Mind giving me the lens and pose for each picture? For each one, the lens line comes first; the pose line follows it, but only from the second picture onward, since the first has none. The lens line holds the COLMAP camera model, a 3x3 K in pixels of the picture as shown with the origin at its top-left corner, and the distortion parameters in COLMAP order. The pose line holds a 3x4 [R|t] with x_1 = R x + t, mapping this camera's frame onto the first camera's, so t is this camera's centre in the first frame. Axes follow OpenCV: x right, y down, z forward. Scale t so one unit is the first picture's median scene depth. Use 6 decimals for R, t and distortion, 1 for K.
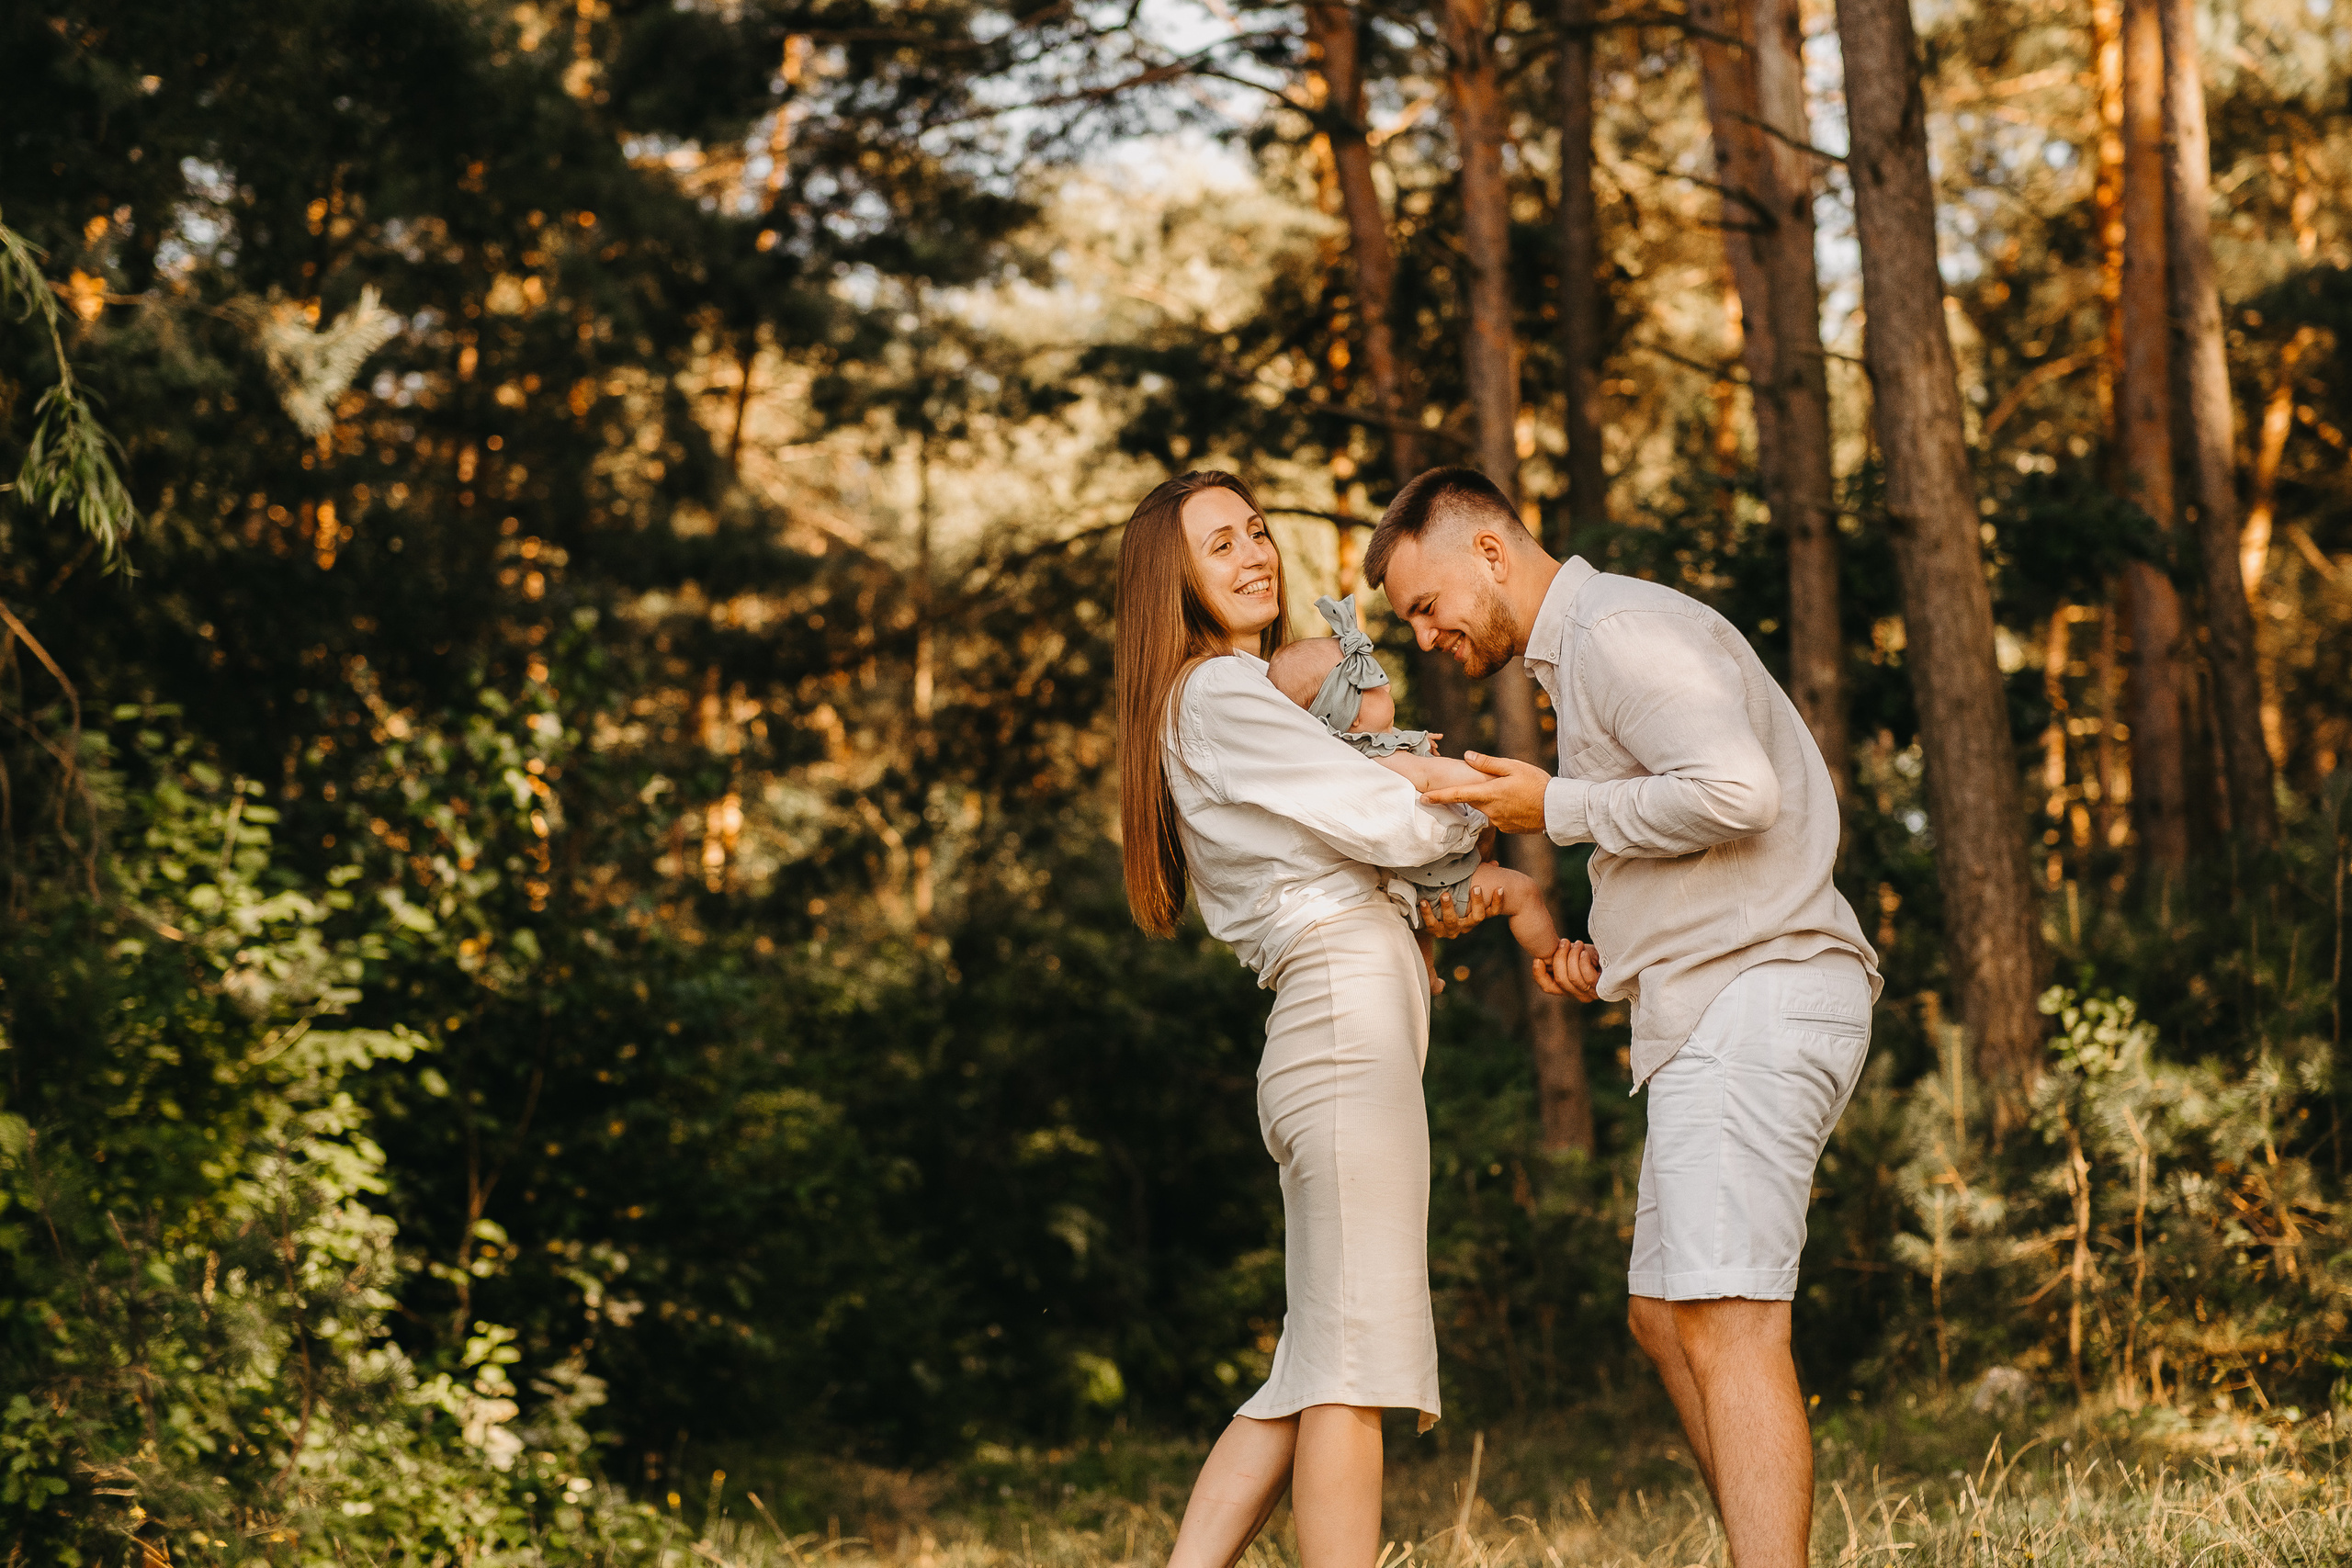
lens RADIAL K [[5671.9, 0, 1176.0], [0, 5671.9, 784.0], [0, 0, 1]] dist [0.358604, -0.542506]
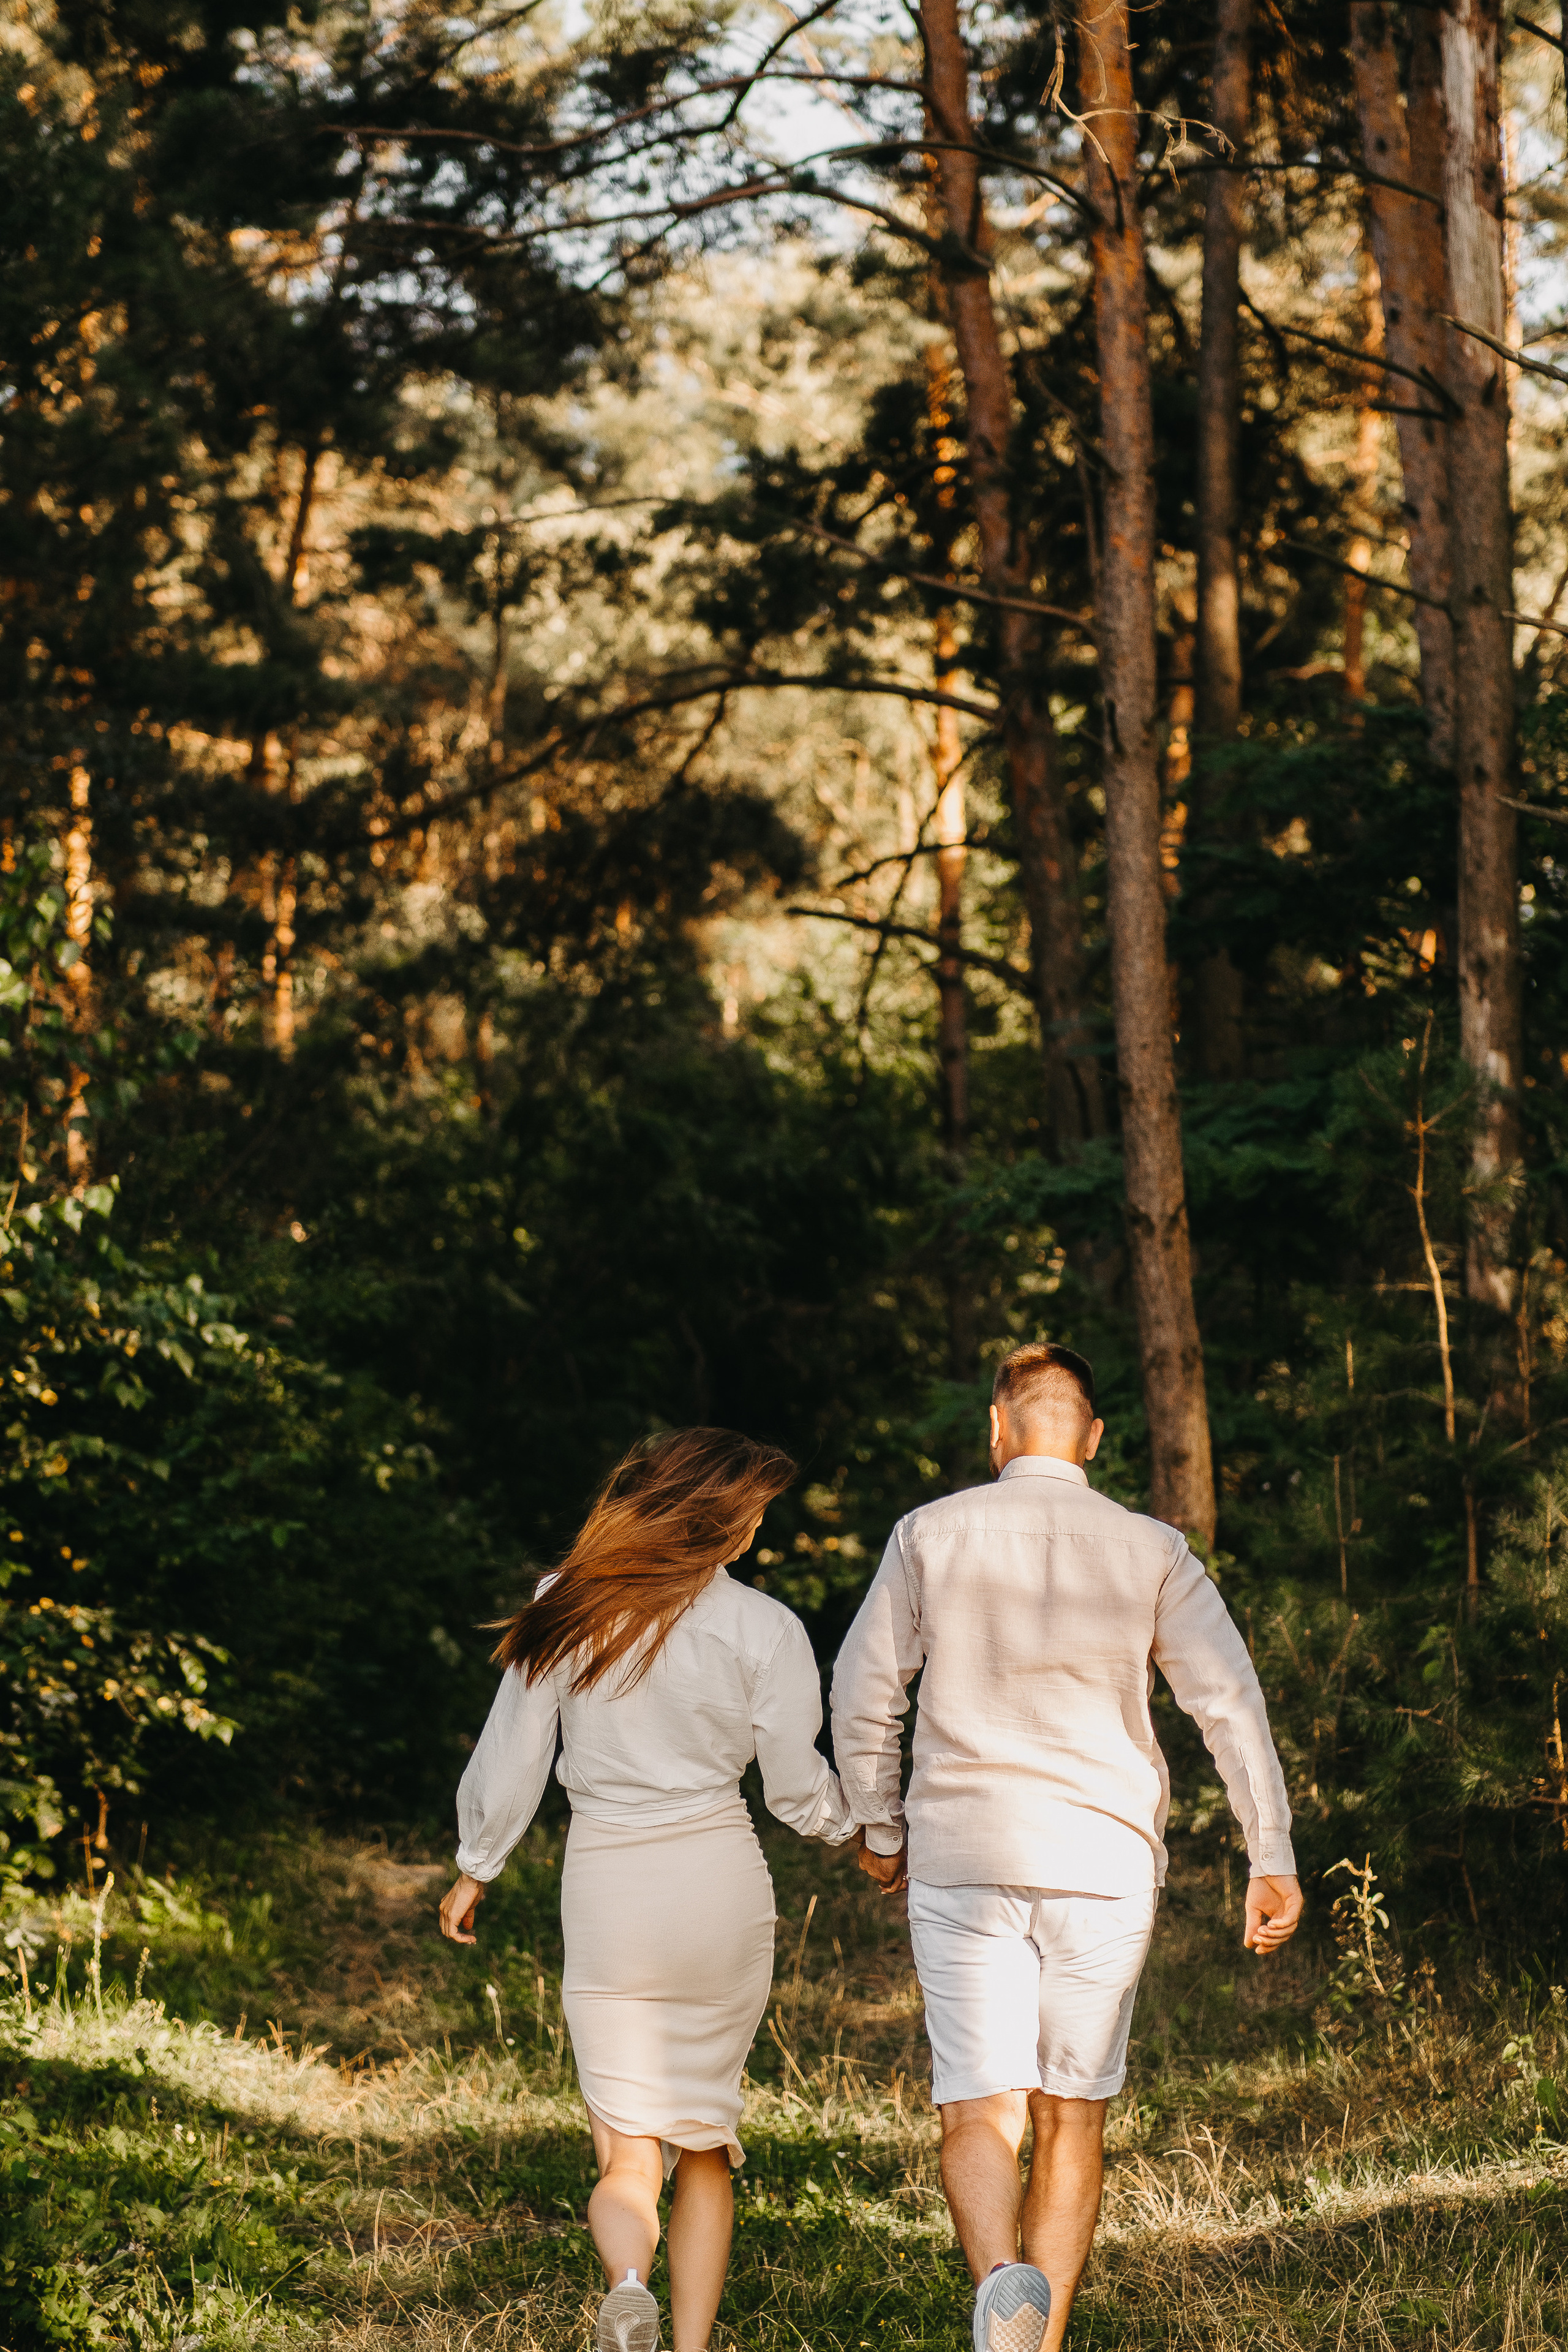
lens RADIAL K [[5672.5, 0, 742.0], [0, 5672.5, 1178.4], [0, 0, 1]] dist [0.358604, -0.542506]
pose [[0.999445, 0.033205, -0.002483, 0.002272], [-0.033007, 0.997785, 0.057750, -0.022333], [0.004395, -0.057636, 0.998328, 0.100905]]
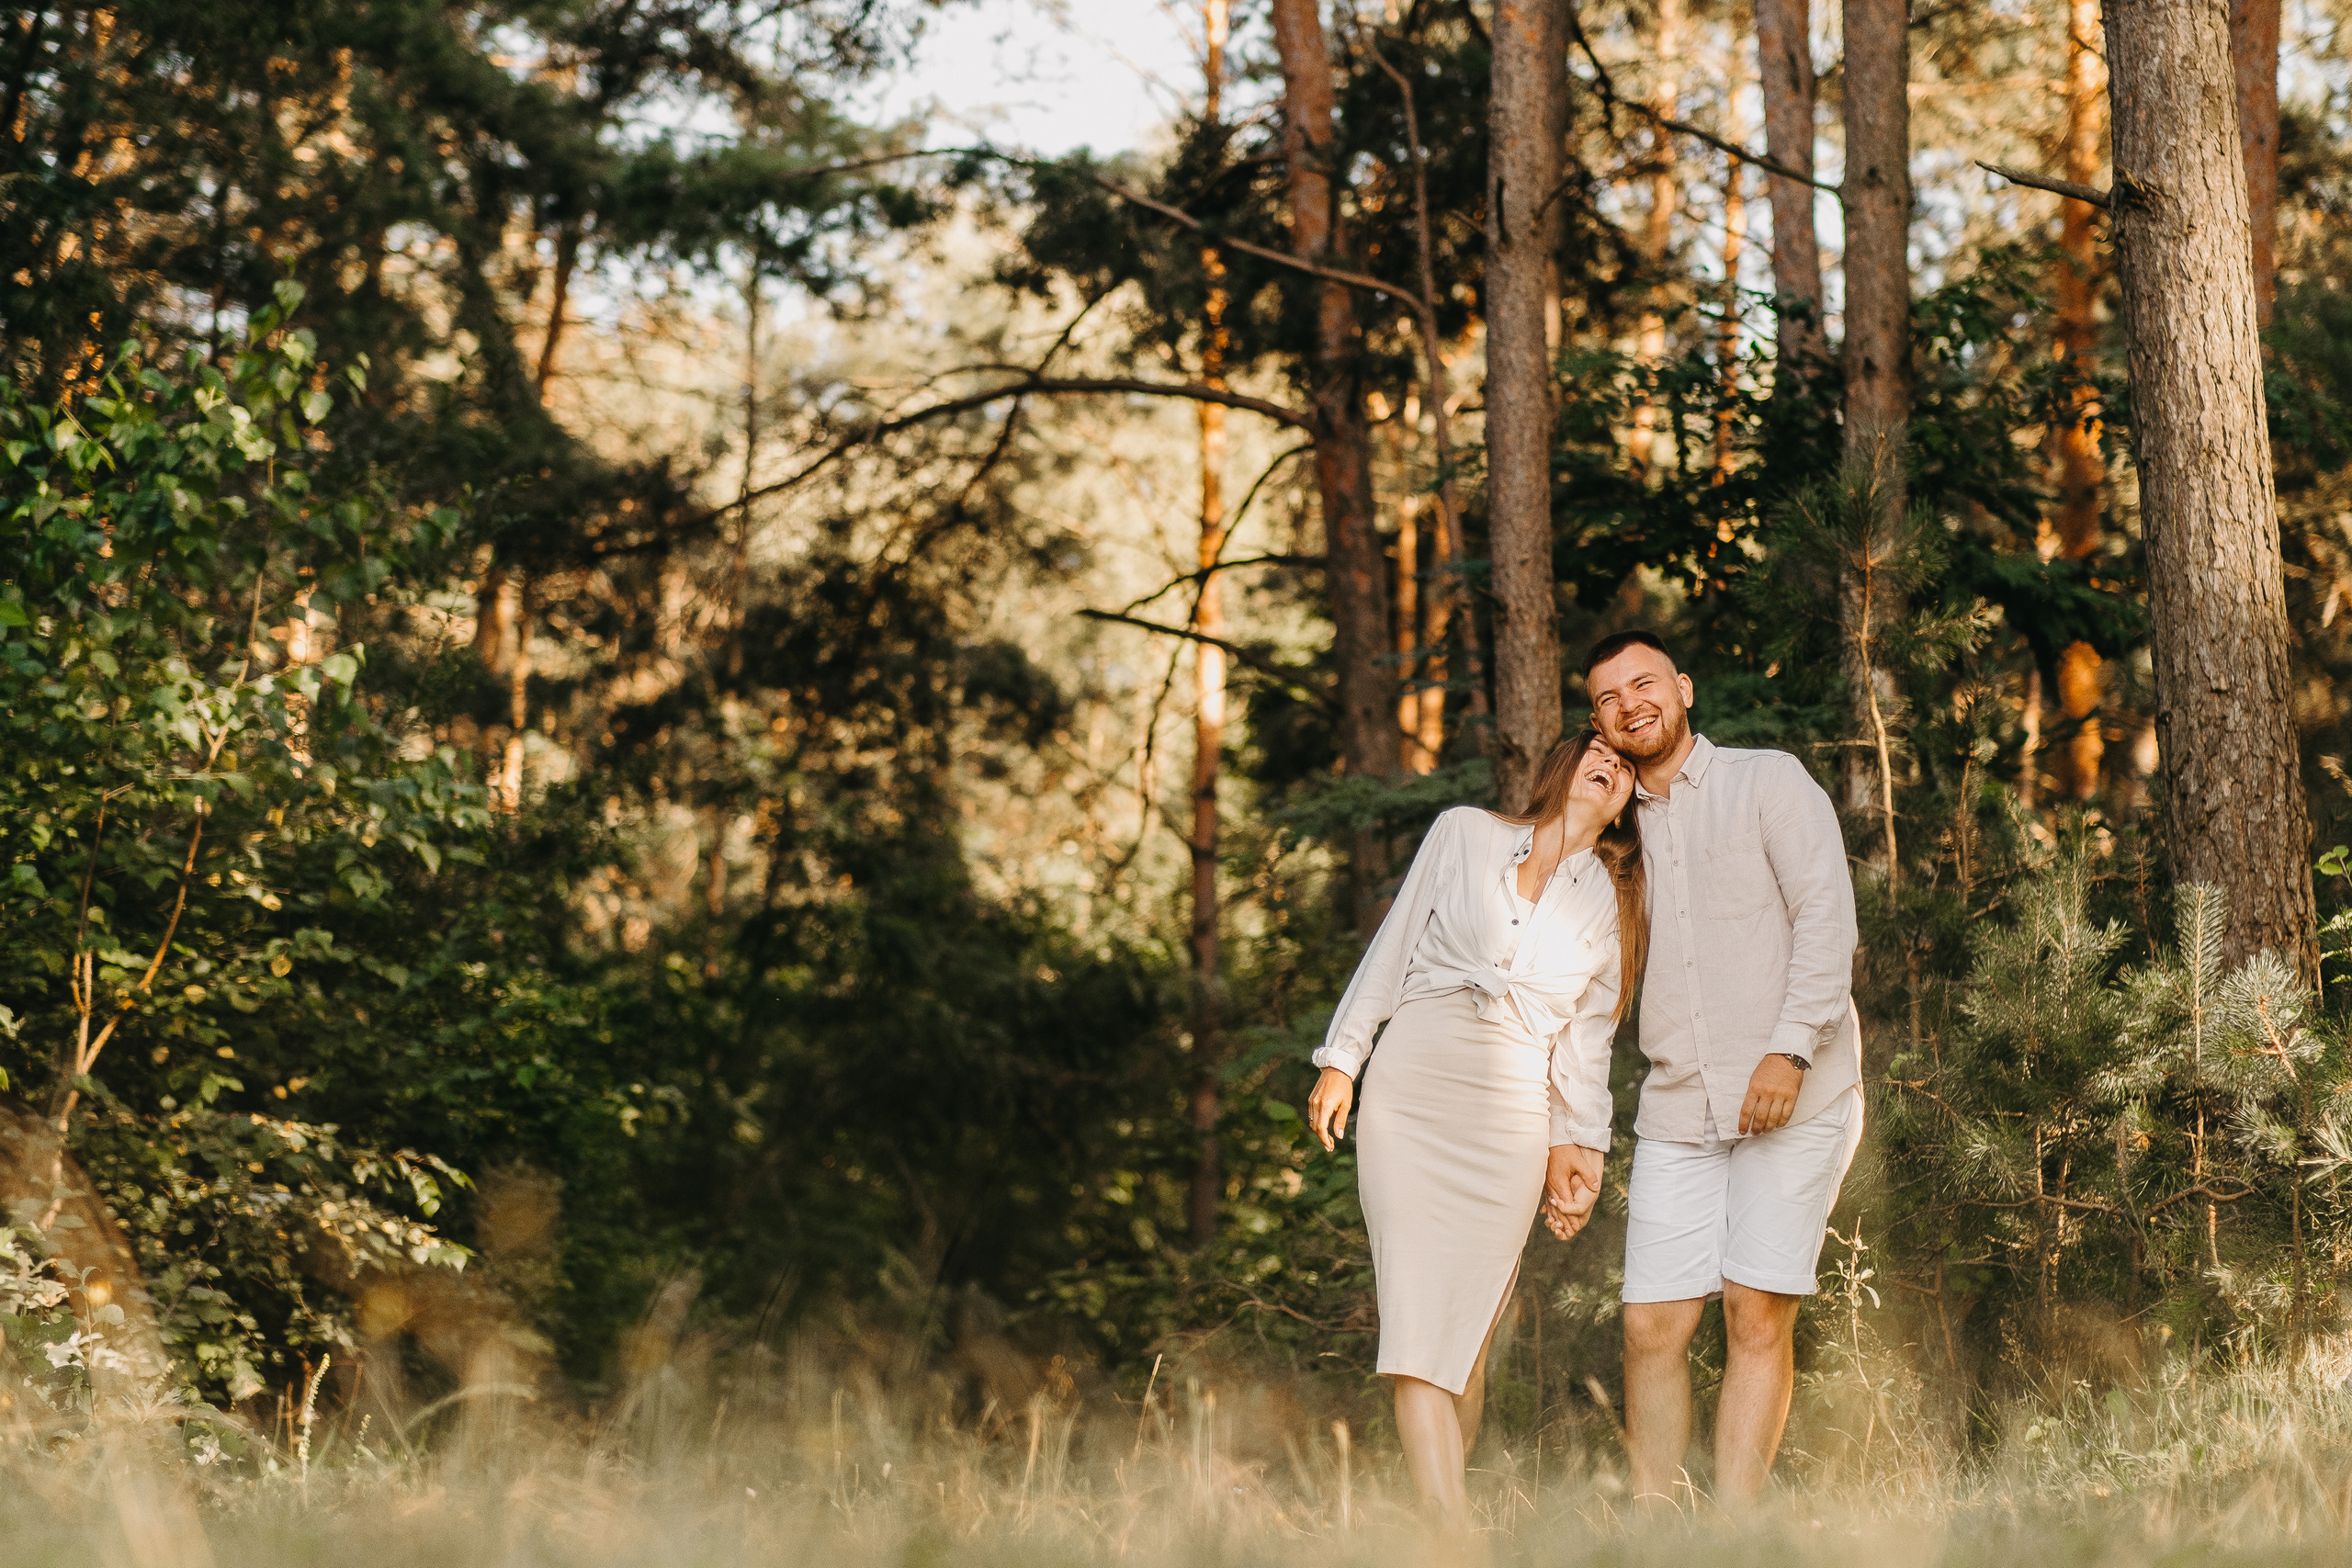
lens RADIAL K [[5671.9, 0, 1176.0], [0, 5671.9, 784.0], [0, 0, 1]] dist [0.358604, -0.542506]
pose [[0.996697, 0.073935, 0.033591, -0.005809], [-0.073208, 0.997066, -0.022373, 0.028399], [-0.035146, 0.019840, 0.999185, 0.161308]]
